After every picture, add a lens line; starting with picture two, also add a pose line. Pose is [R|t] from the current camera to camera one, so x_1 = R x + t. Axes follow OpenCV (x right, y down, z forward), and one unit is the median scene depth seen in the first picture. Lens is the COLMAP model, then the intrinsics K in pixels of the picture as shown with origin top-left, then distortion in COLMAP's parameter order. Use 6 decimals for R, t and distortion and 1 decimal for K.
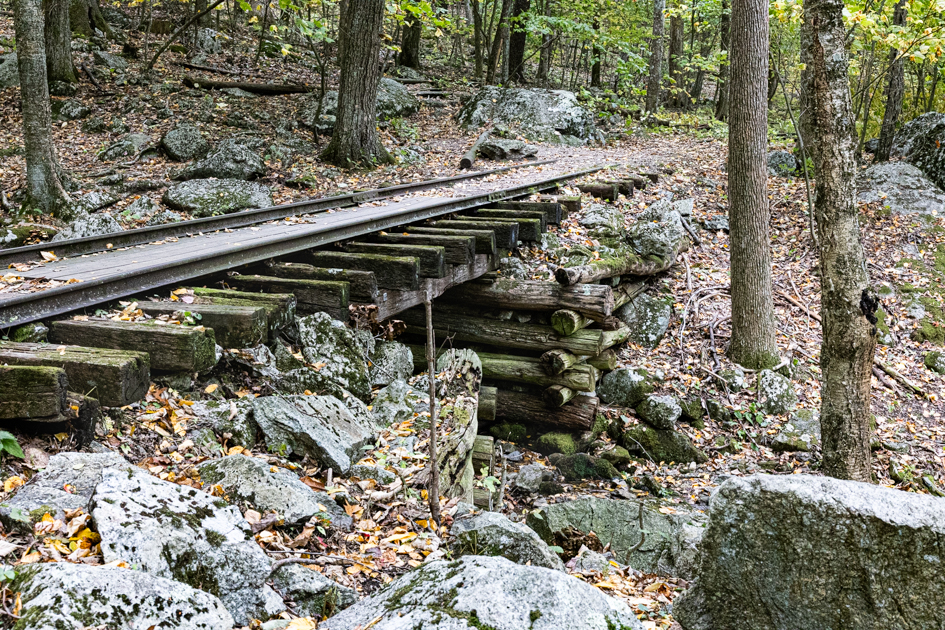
lens RADIAL K [[1116.8, 0, 471.2], [0, 1116.8, 314.9], [0, 0, 1]] dist [0.014049, 0.000000]
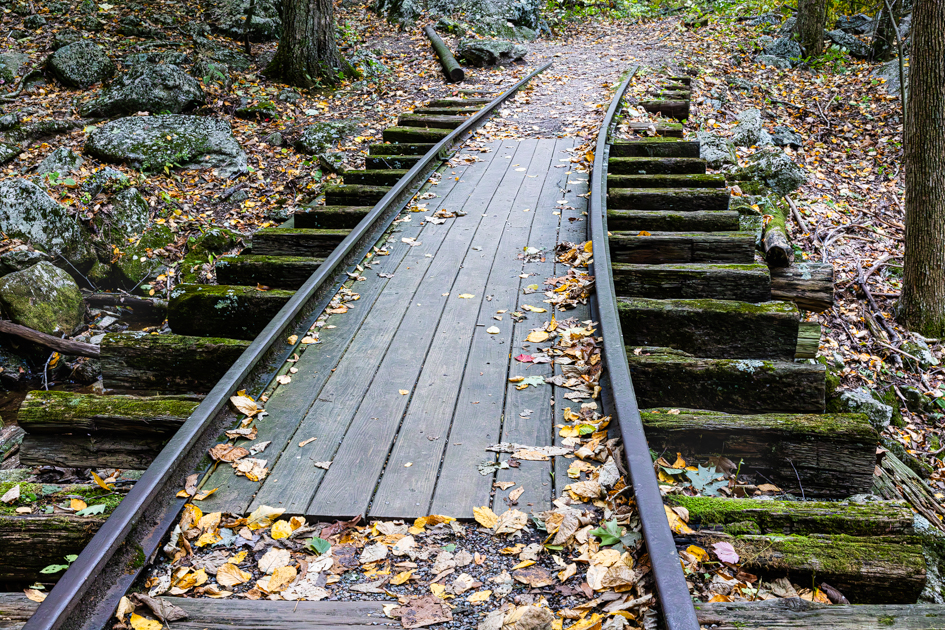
lens RADIAL K [[1116.8, 0, 473.9], [0, 1116.8, 314.8], [0, 0, 1]] dist [0.014049, 0.000000]
pose [[0.981808, -0.083482, 0.170542, -0.147859], [0.064410, 0.991338, 0.114460, -0.057940], [-0.178620, -0.101394, 0.978680, 0.205874]]
